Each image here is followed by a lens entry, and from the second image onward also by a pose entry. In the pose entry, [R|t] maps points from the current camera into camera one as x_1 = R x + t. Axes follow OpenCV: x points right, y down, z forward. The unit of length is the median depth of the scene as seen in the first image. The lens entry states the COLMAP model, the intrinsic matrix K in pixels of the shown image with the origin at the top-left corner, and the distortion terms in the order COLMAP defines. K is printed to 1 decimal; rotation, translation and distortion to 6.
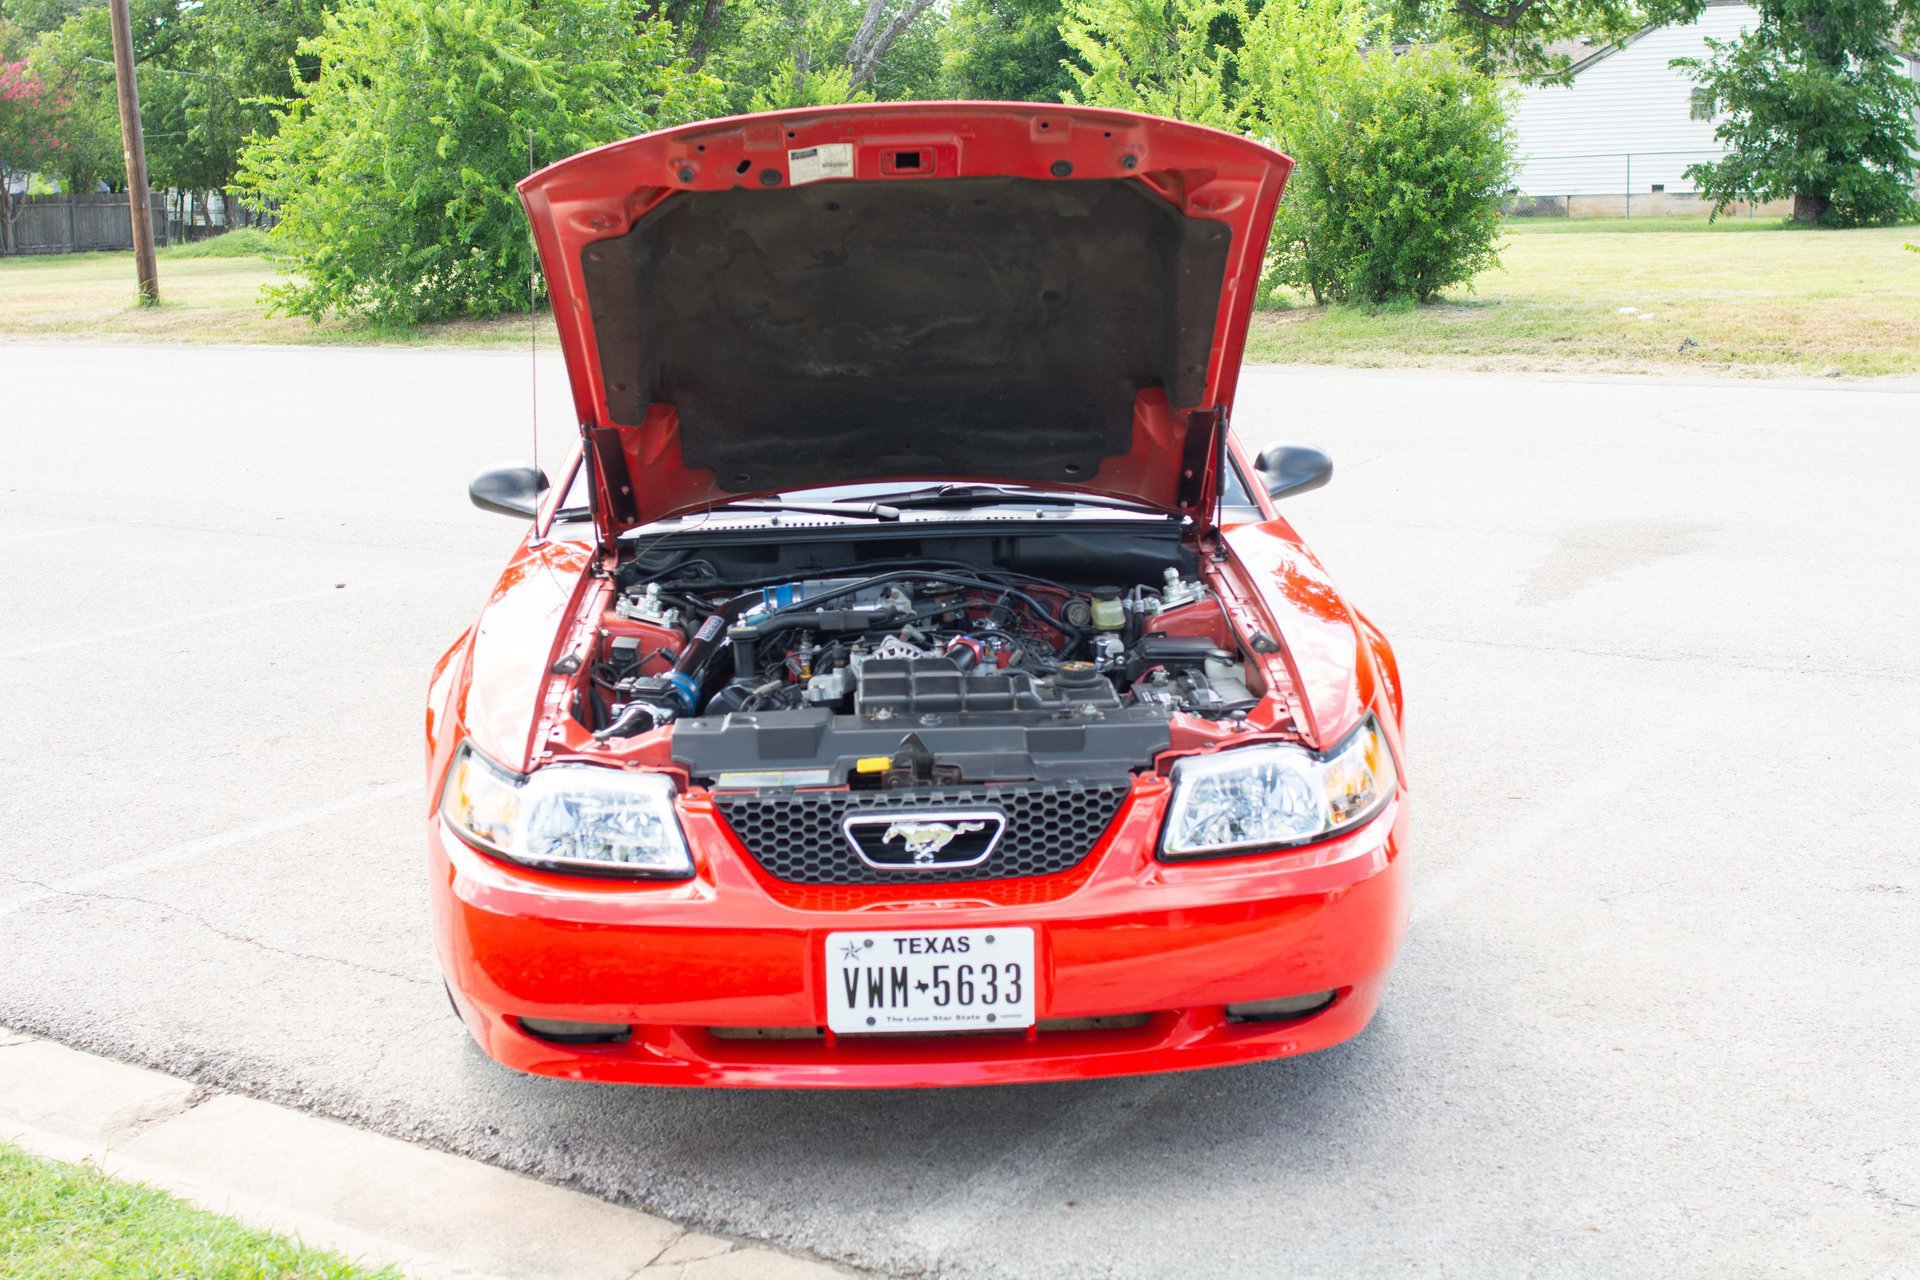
lens RADIAL K [[2414.1, 0, 960.0], [0, 2414.1, 640.0], [0, 0, 1]] dist [-0.075814, 0.054309]
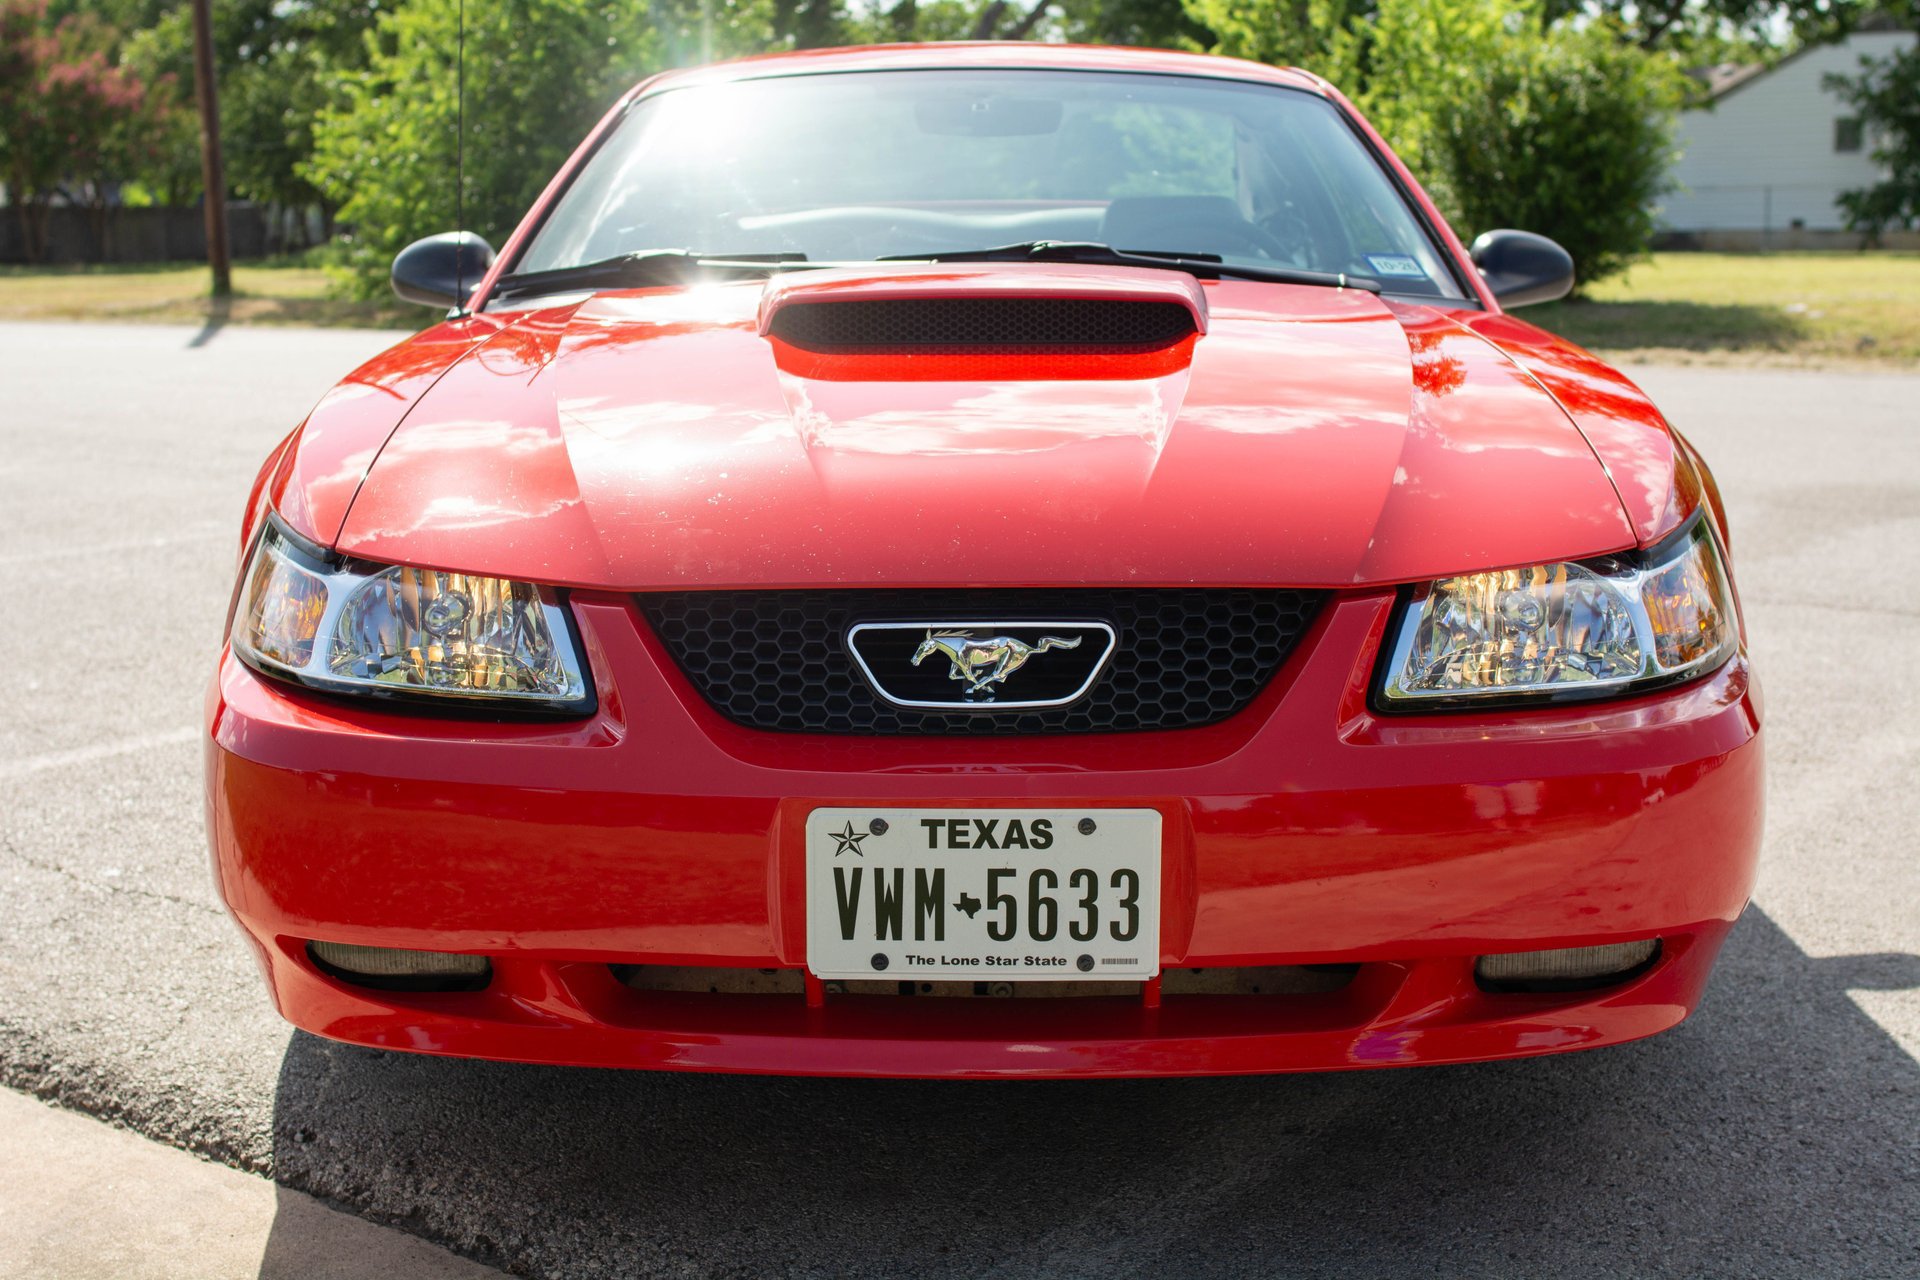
lens RADIAL K [[2414.1, 0, 960.0], [0, 2414.1, 640.0], [0, 0, 1]] dist [-0.075814, 0.054309]
pose [[0.998789, 0.026488, -0.041455, 0.004590], [-0.027400, 0.999392, -0.021575, 0.089388], [0.040859, 0.022684, 0.998907, 0.401919]]
